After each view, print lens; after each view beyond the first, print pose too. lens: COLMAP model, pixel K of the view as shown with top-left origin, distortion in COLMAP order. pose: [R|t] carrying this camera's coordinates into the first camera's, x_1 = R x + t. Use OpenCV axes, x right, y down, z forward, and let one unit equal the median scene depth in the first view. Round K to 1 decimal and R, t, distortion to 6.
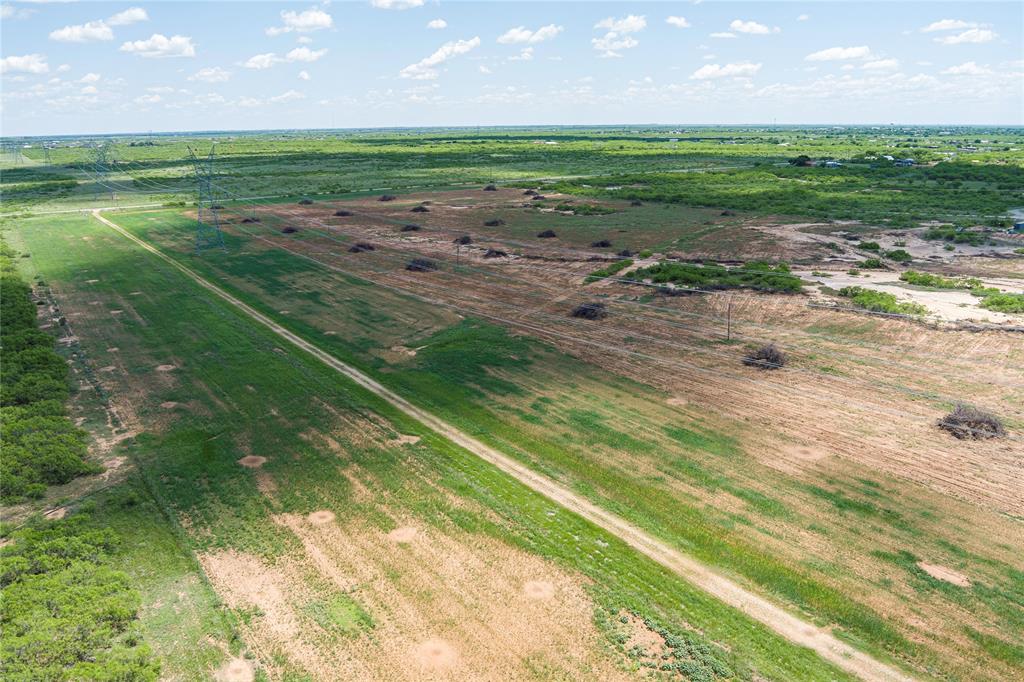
lens RADIAL K [[819.1, 0, 509.5], [0, 819.1, 357.4], [0, 0, 1]] dist [-0.058792, 0.000469]
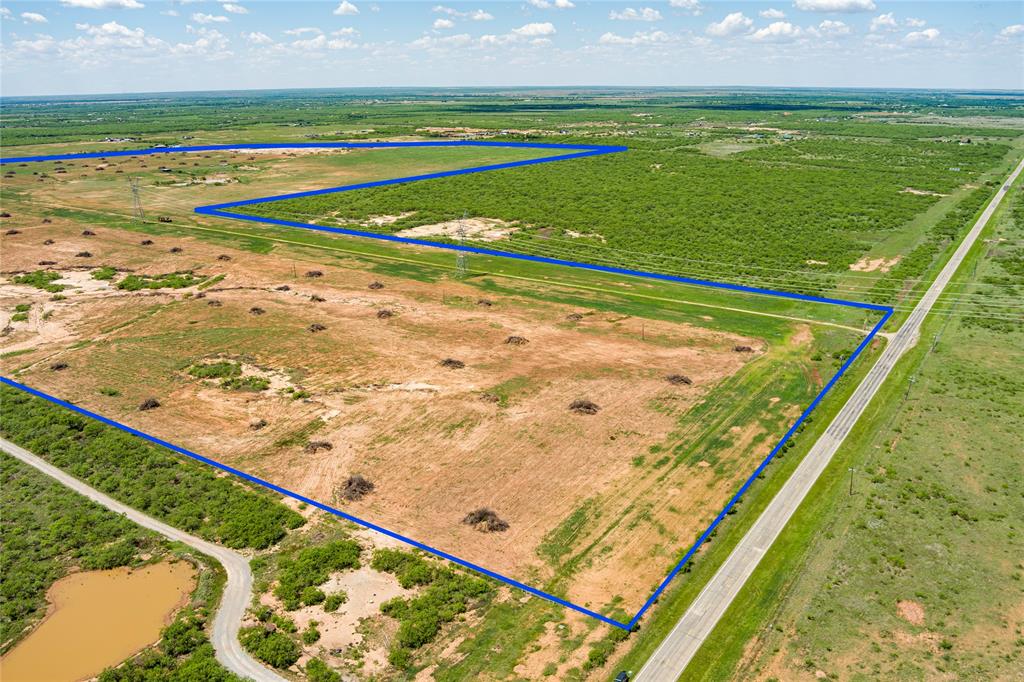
lens RADIAL K [[819.1, 0, 509.5], [0, 819.1, 357.4], [0, 0, 1]] dist [-0.058792, 0.000469]
pose [[-0.916881, 0.144101, -0.372243, 0.230519], [-0.093960, 0.828441, 0.552138, -1.133931], [0.387945, 0.541221, -0.746042, 2.930165]]
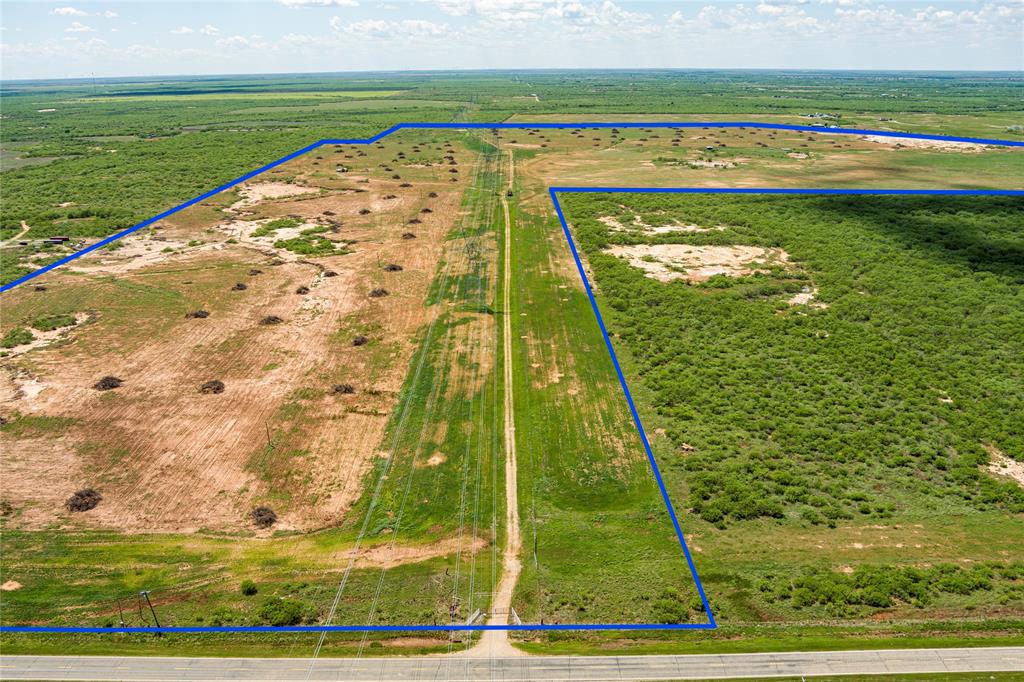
lens RADIAL K [[819.1, 0, 509.5], [0, 819.1, 357.4], [0, 0, 1]] dist [-0.058792, 0.000469]
pose [[-0.843105, -0.163378, 0.512329, -1.355631], [0.167315, 0.825741, 0.538662, -0.932203], [-0.511057, 0.539869, -0.668851, 2.335906]]
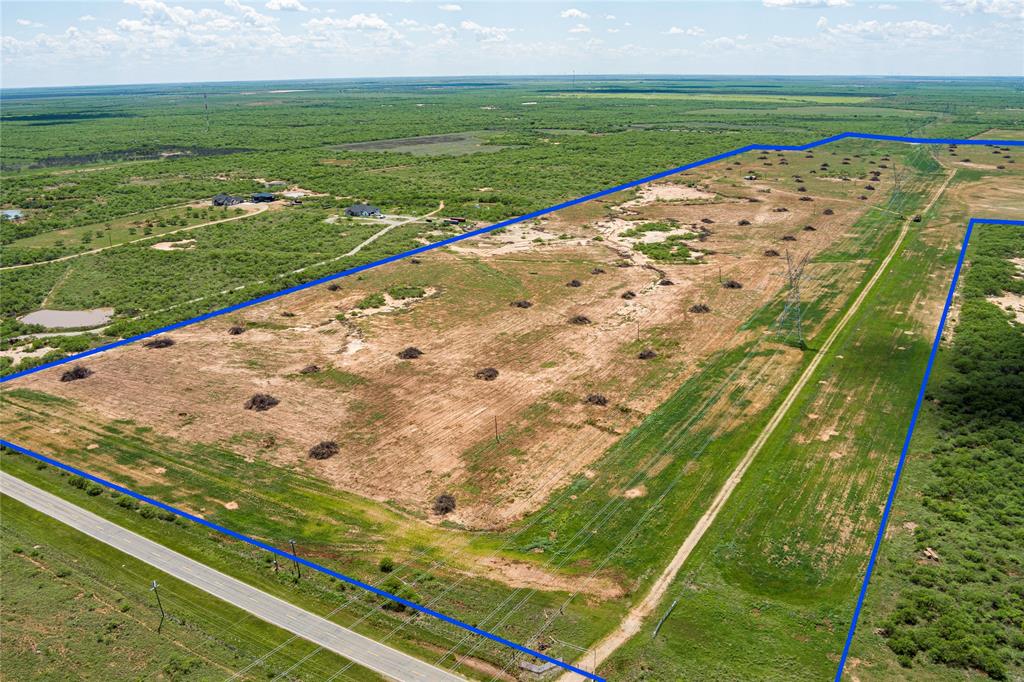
lens RADIAL K [[819.1, 0, 509.5], [0, 819.1, 357.4], [0, 0, 1]] dist [-0.058792, 0.000469]
pose [[-0.439417, -0.281403, 0.853068, -1.485988], [0.265343, 0.866626, 0.422554, -0.878498], [-0.858199, 0.412033, -0.306142, 2.130205]]
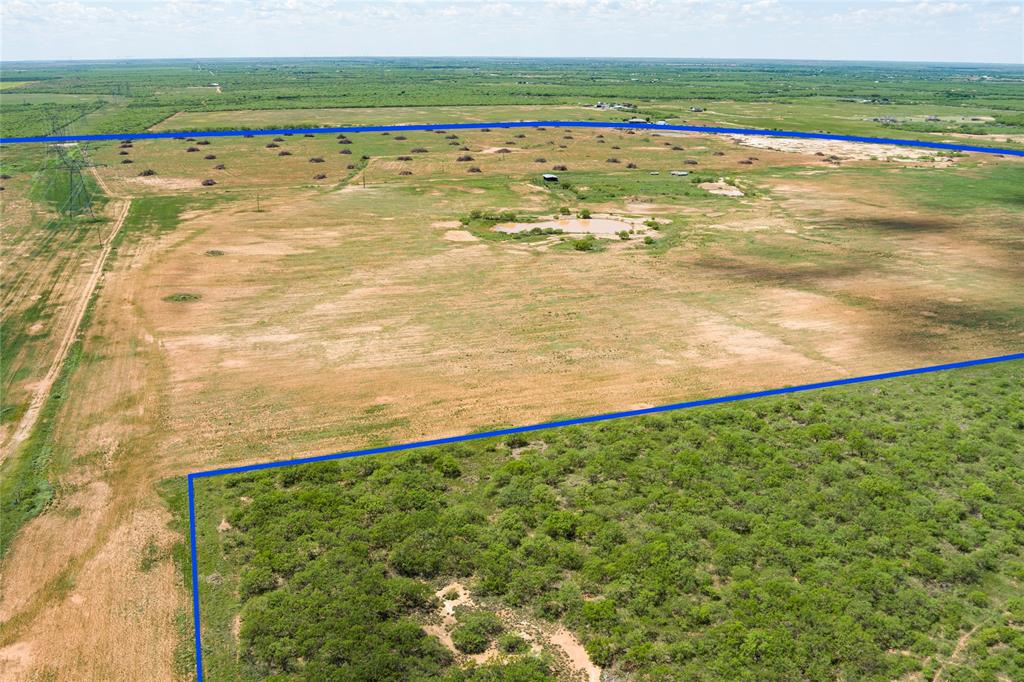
lens RADIAL K [[866.8, 0, 512.0], [0, 866.8, 341.0], [0, 0, 1]] dist [-0.067455, 0.005203]
pose [[-0.974006, -0.064791, 0.217059, -0.280098], [0.069428, 0.826717, 0.558318, -0.279798], [-0.215620, 0.558875, -0.800729, 0.408691]]
